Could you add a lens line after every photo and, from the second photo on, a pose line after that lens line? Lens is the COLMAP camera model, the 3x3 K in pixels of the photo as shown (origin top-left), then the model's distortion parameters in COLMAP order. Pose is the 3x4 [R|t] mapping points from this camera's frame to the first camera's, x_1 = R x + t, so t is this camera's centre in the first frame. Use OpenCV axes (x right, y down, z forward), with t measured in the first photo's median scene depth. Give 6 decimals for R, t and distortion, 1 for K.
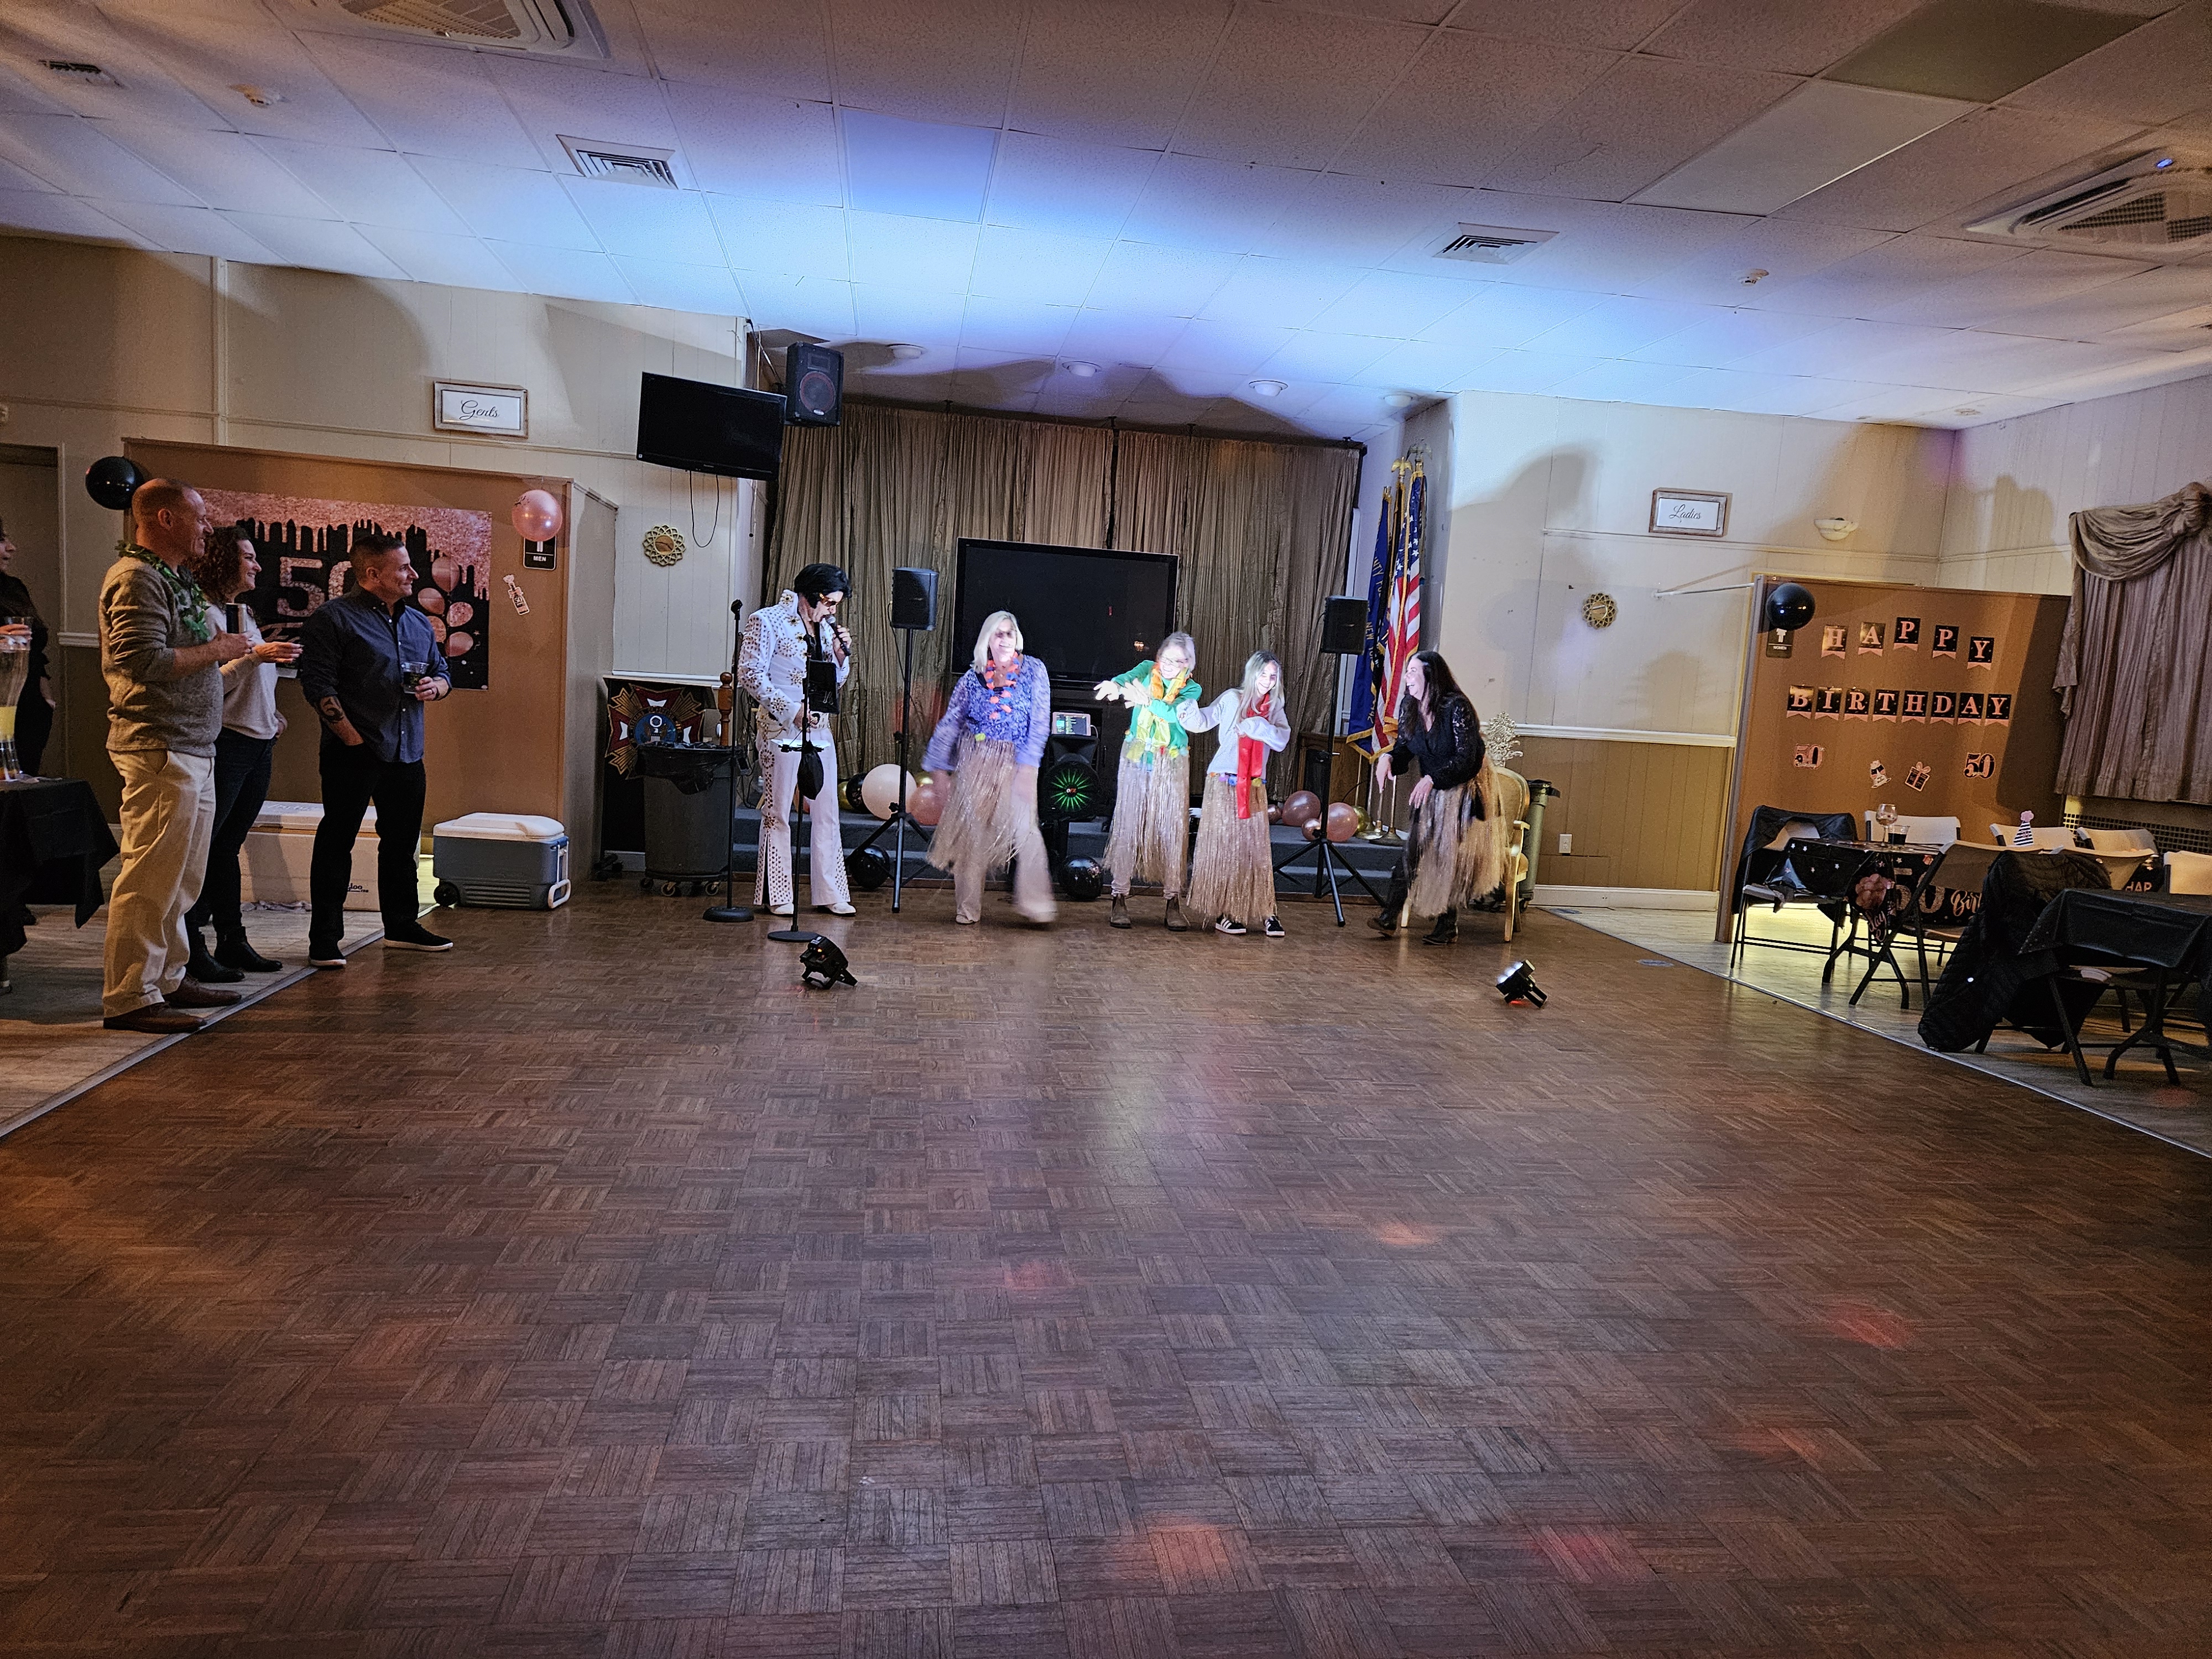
lens RADIAL K [[1510.0, 0, 1106.0], [0, 1510.0, 829.5], [0, 0, 1]] dist [0.082669, -0.076551]
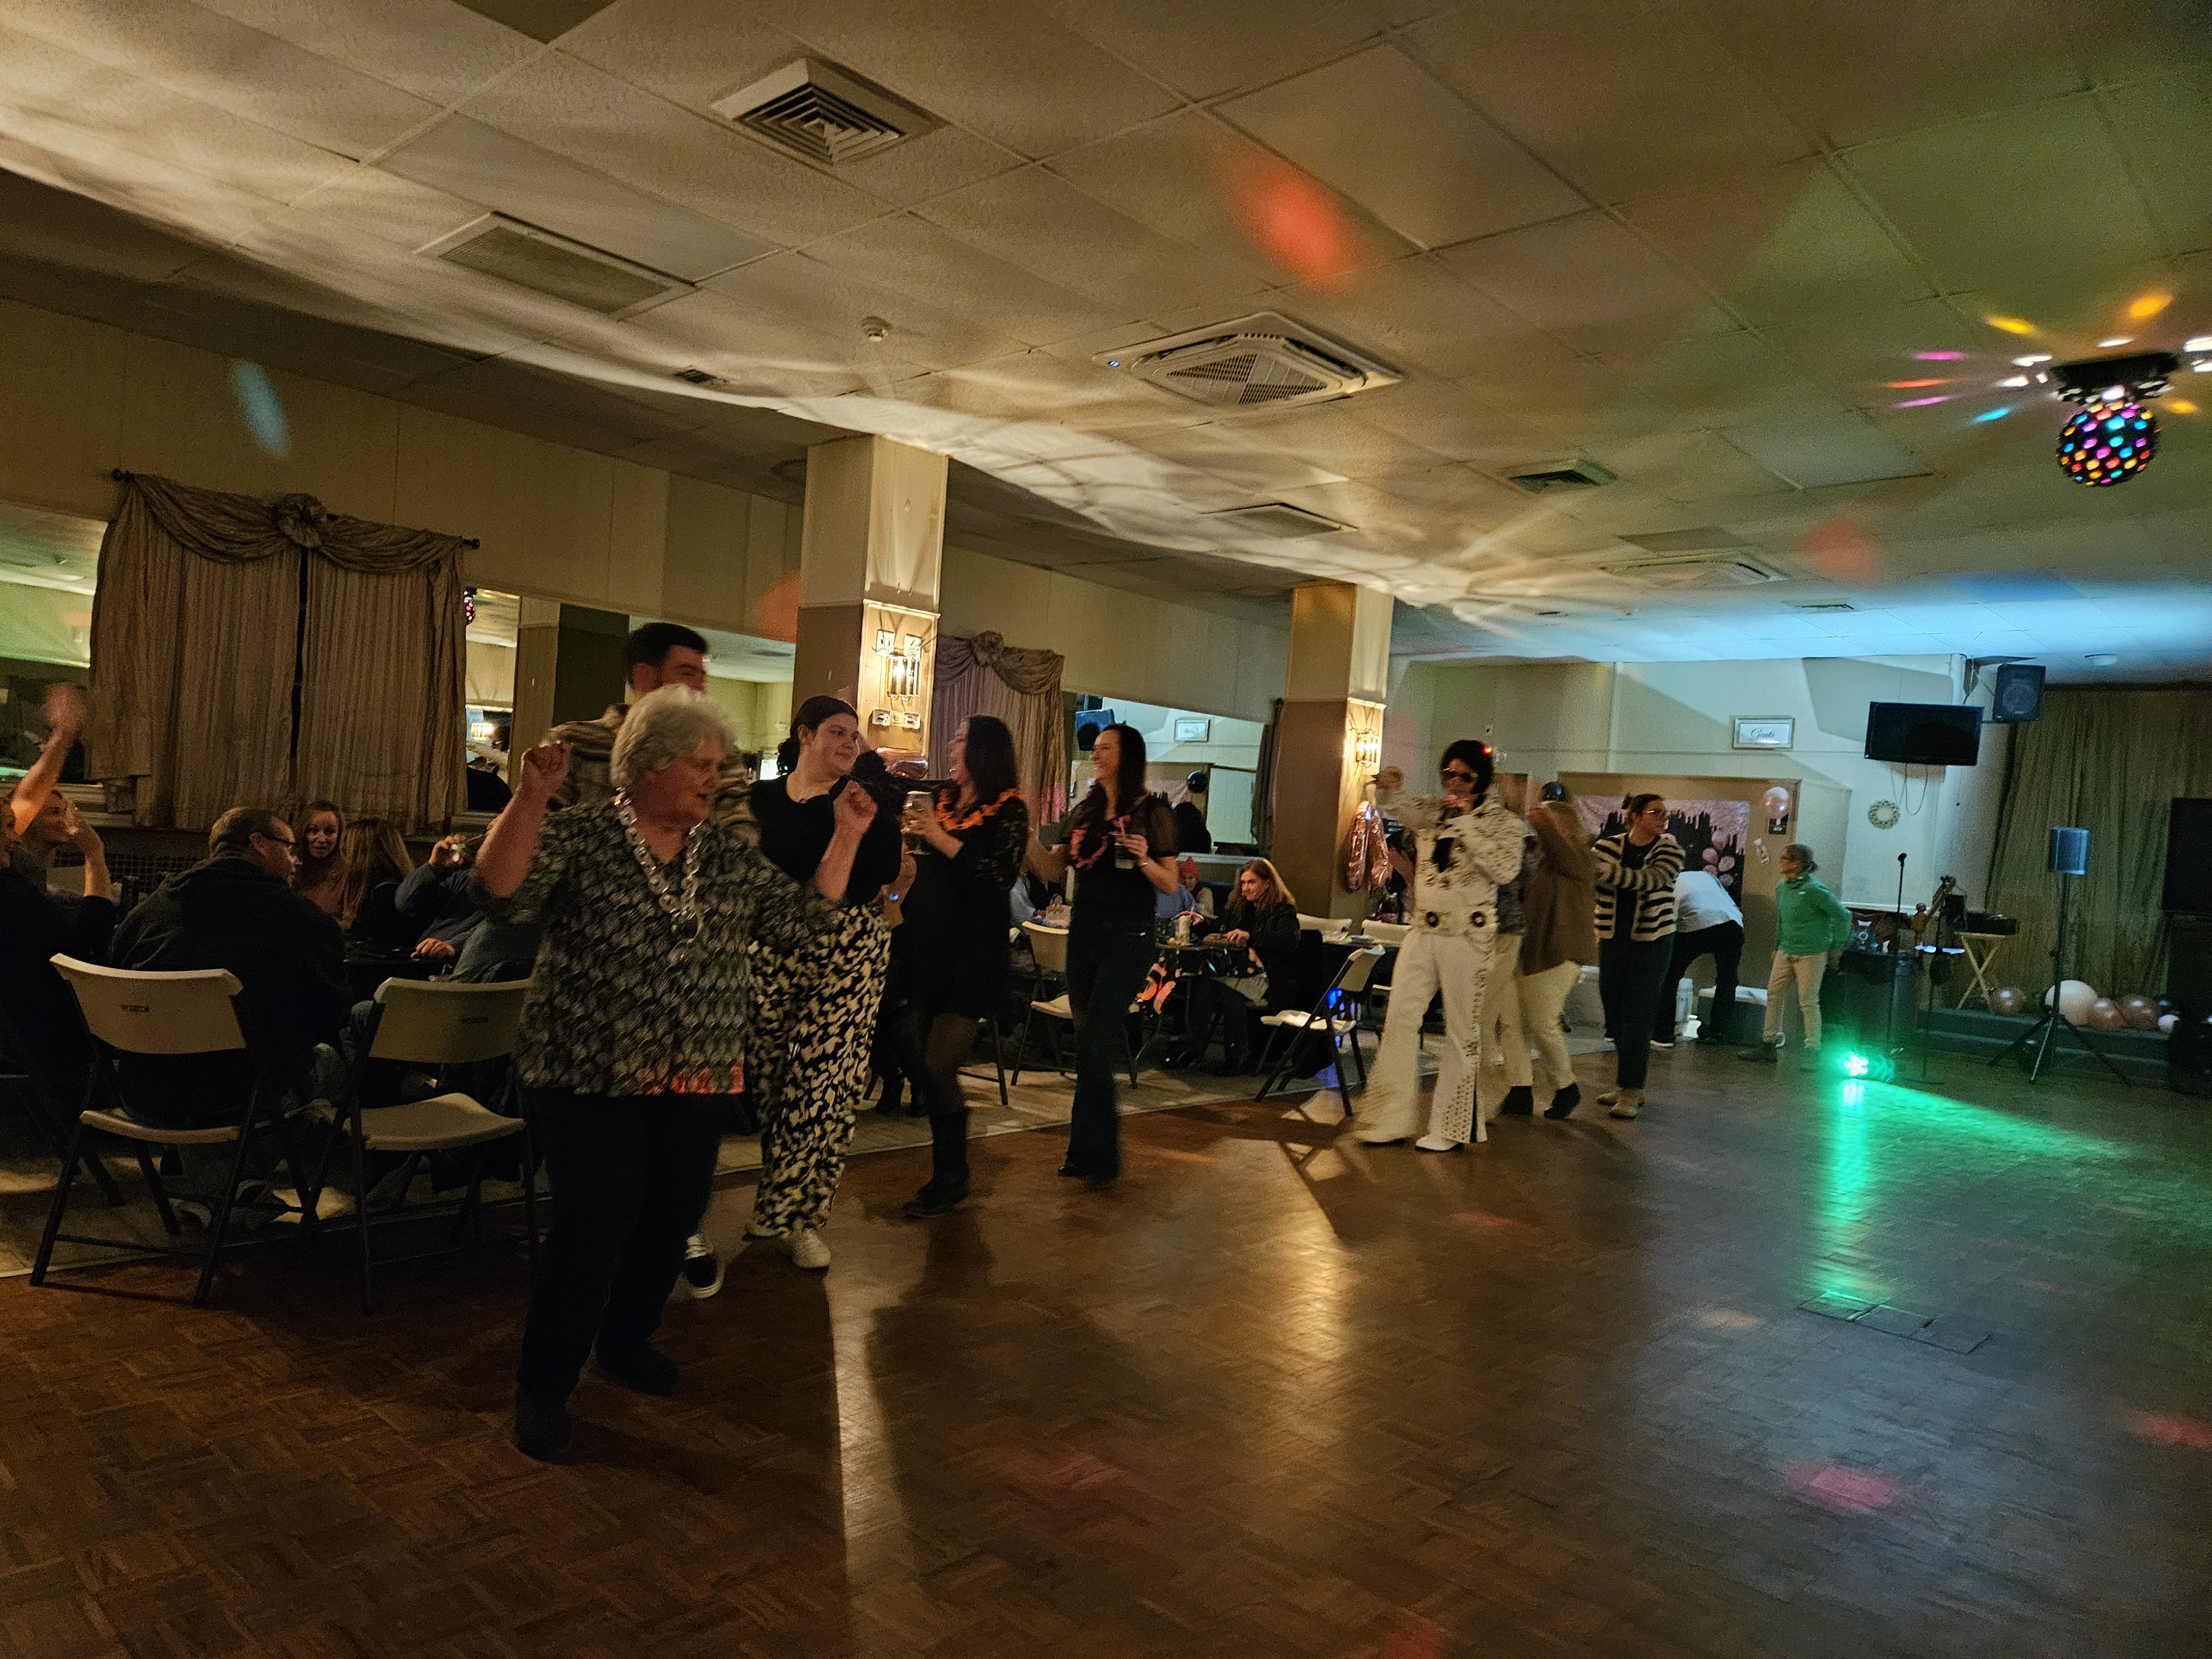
lens RADIAL K [[1510.0, 0, 1106.0], [0, 1510.0, 829.5], [0, 0, 1]] dist [0.082669, -0.076551]
pose [[0.637685, -0.020076, -0.770035, 0.406584], [-0.104686, 0.988127, -0.112456, 0.074819], [0.763150, 0.152323, 0.628012, -0.527671]]
